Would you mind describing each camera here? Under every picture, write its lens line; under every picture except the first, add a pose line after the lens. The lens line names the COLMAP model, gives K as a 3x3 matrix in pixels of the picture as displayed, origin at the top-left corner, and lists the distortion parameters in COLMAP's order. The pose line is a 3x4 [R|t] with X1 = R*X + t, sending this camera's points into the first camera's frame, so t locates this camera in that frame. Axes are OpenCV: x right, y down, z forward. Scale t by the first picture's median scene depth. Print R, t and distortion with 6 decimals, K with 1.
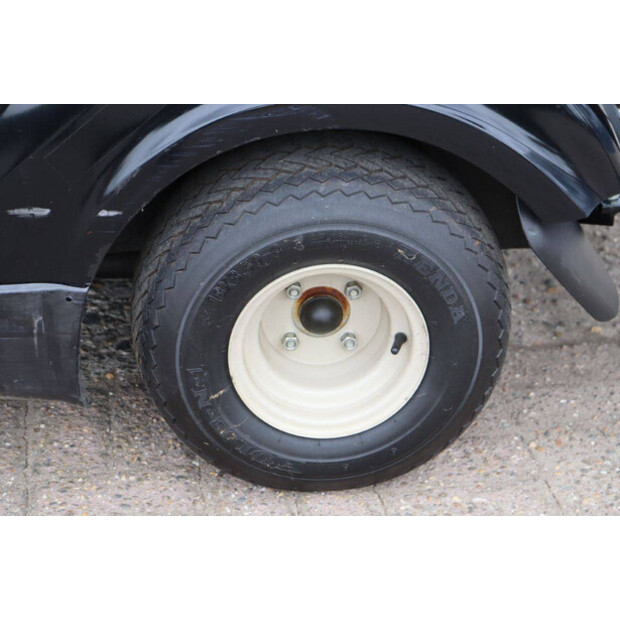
lens RADIAL K [[1516.6, 0, 309.8], [0, 1516.6, 308.1], [0, 0, 1]] dist [0.447425, 0.000000]
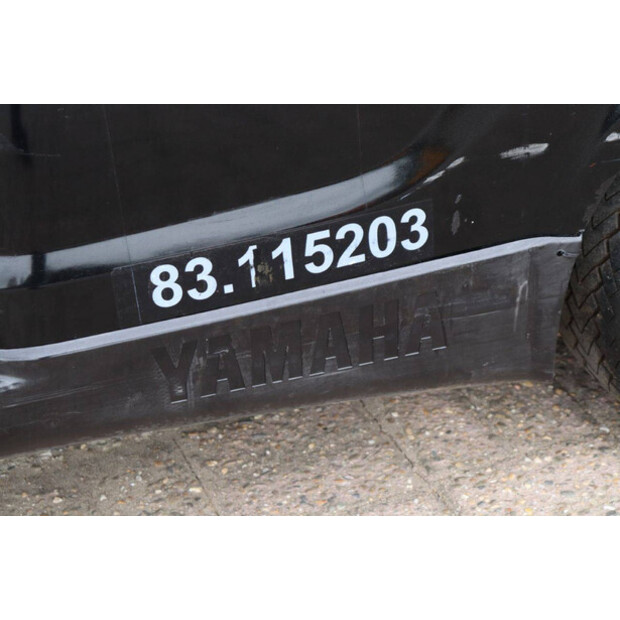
lens RADIAL K [[1516.6, 0, 310.2], [0, 1516.6, 310.7], [0, 0, 1]] dist [0.447425, 0.000000]
pose [[0.971572, -0.163063, 0.171631, -0.421785], [0.154622, 0.986055, 0.061544, -0.045288], [-0.179274, -0.033256, 0.983237, 0.230278]]
